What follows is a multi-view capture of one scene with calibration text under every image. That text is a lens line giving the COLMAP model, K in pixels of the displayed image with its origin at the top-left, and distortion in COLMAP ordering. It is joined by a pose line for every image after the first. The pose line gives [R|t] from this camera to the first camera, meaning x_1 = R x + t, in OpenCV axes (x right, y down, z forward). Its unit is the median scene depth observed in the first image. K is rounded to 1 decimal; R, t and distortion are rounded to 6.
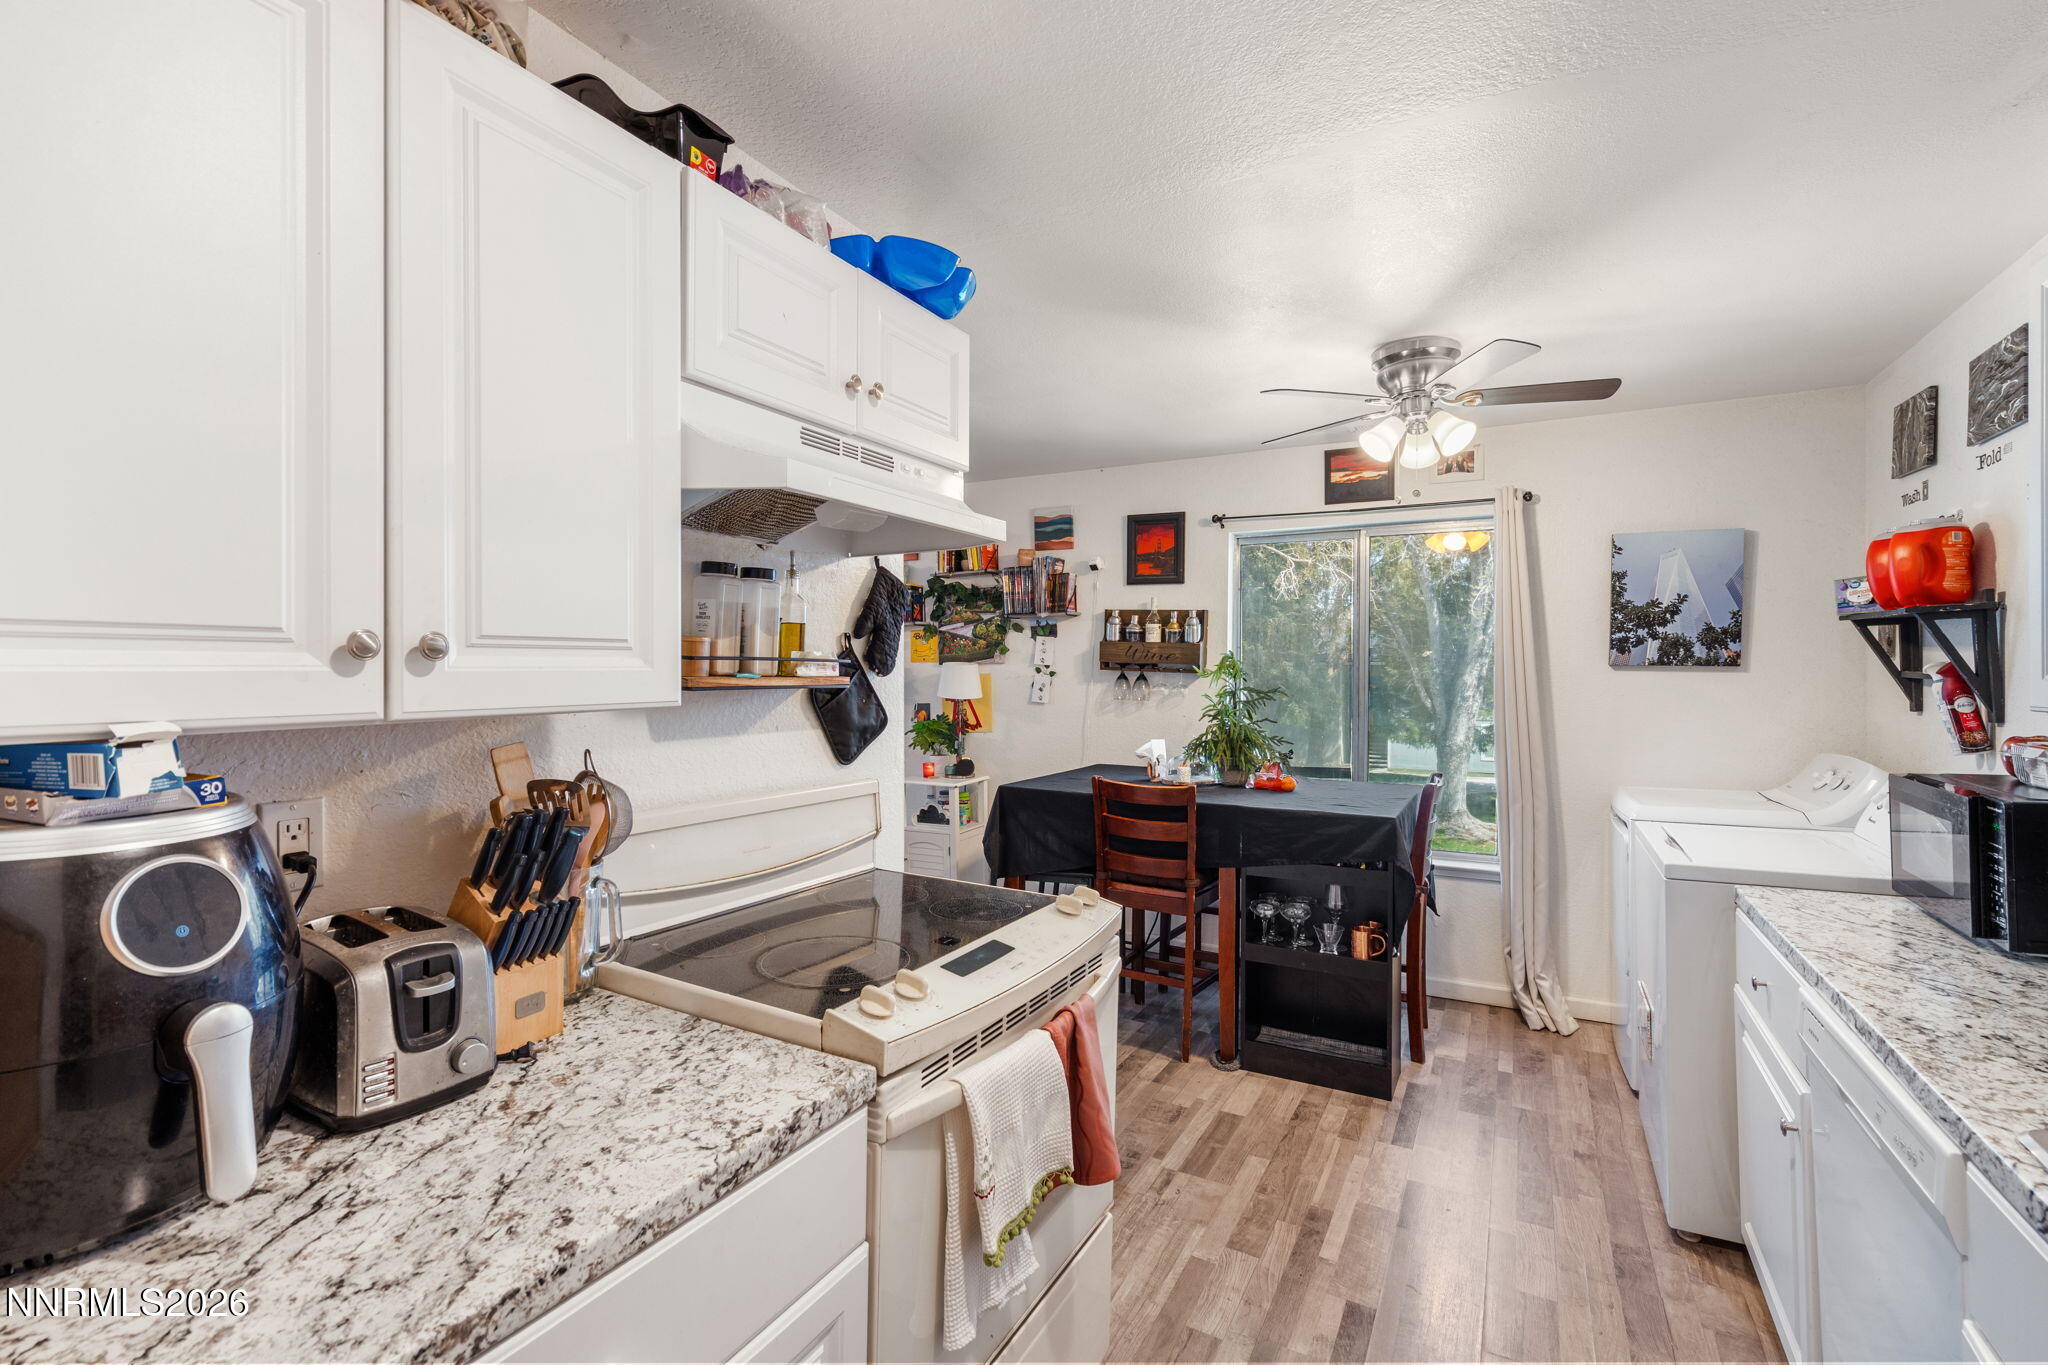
lens RADIAL K [[925.8, 0, 1025.7], [0, 925.8, 675.8], [0, 0, 1]] dist [-0.004882, 0.001653]
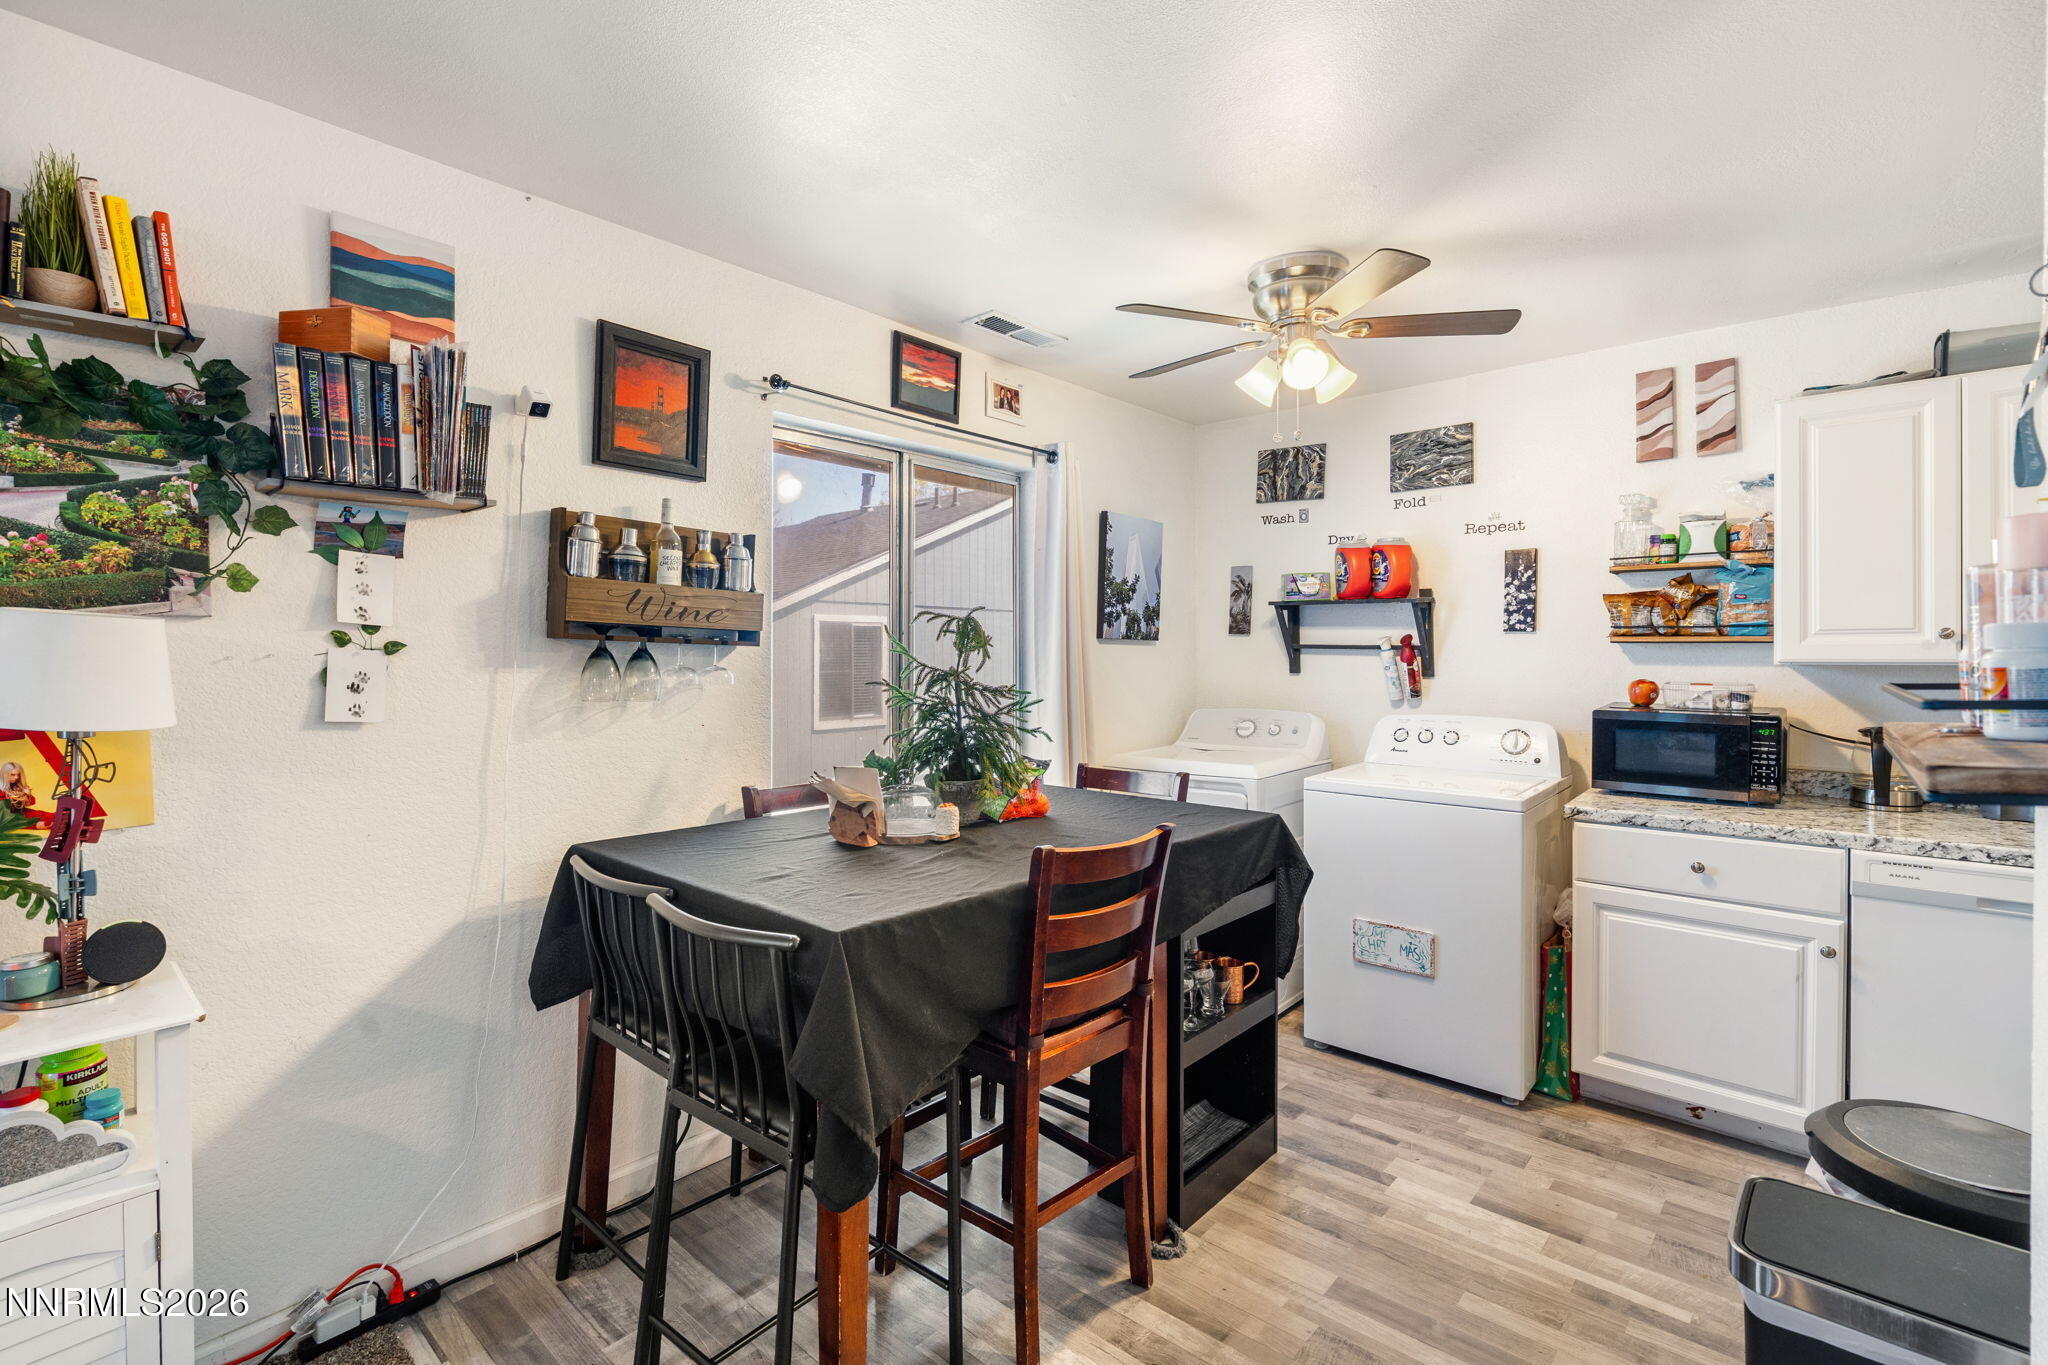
lens RADIAL K [[925.8, 0, 1033.2], [0, 925.8, 657.0], [0, 0, 1]] dist [-0.004882, 0.001653]
pose [[0.229909, -0.006736, 0.973189, -0.456097], [0.008982, 0.999948, 0.004800, 0.003897], [-0.973171, 0.007638, 0.229958, 0.986314]]
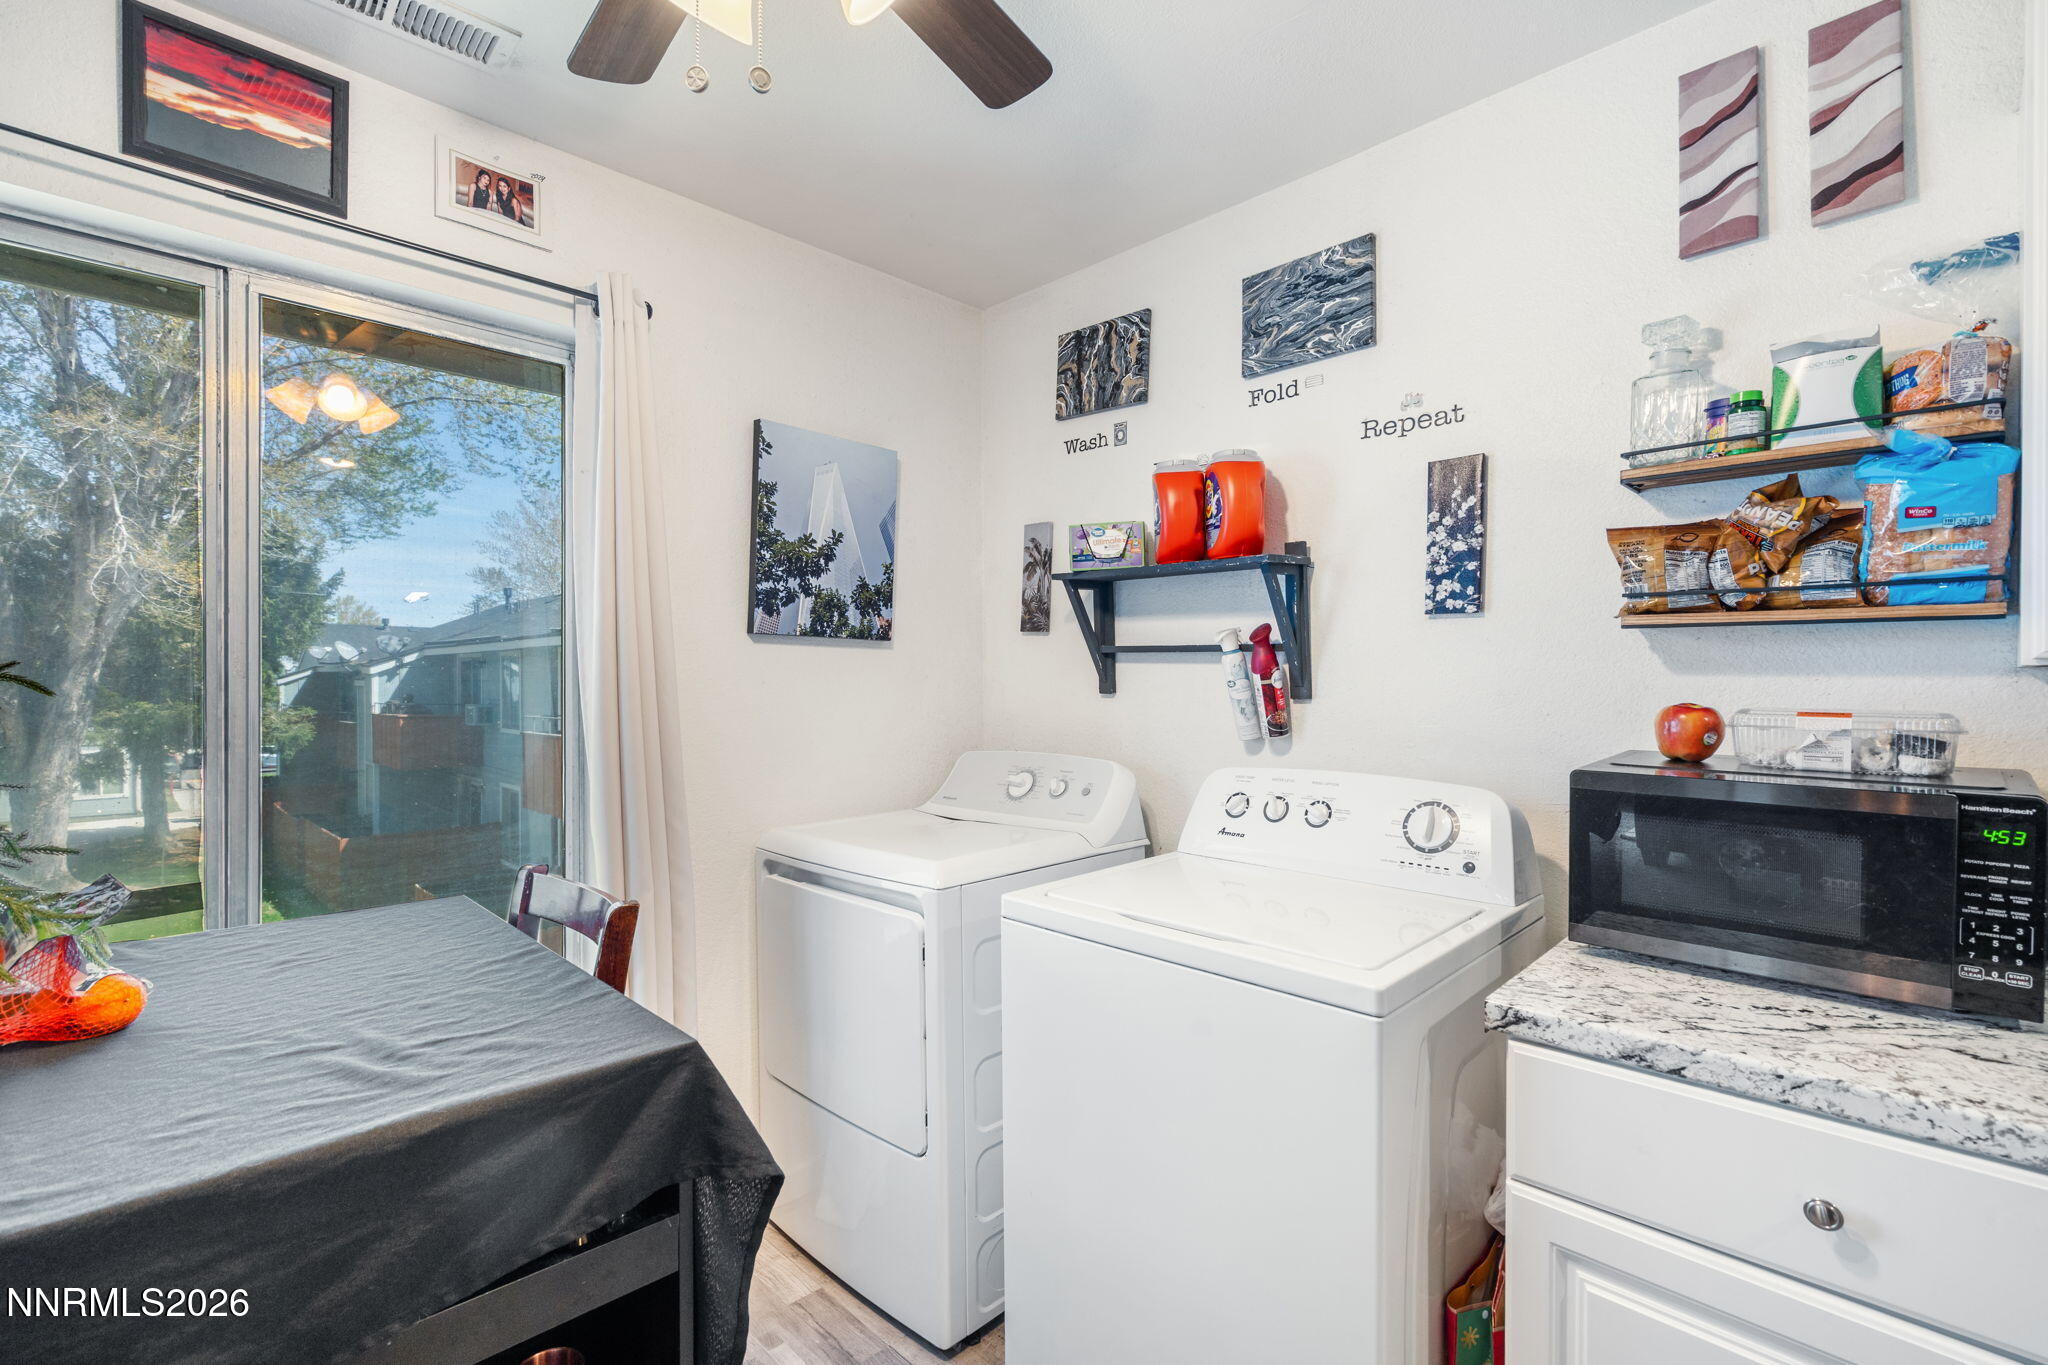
lens RADIAL K [[925.8, 0, 1030.8], [0, 925.8, 685.0], [0, 0, 1]] dist [-0.004882, 0.001653]
pose [[0.291487, -0.005144, 0.956561, 0.117159], [0.006131, 0.999975, 0.003510, 0.025489], [-0.956555, 0.004842, 0.291511, 0.759556]]
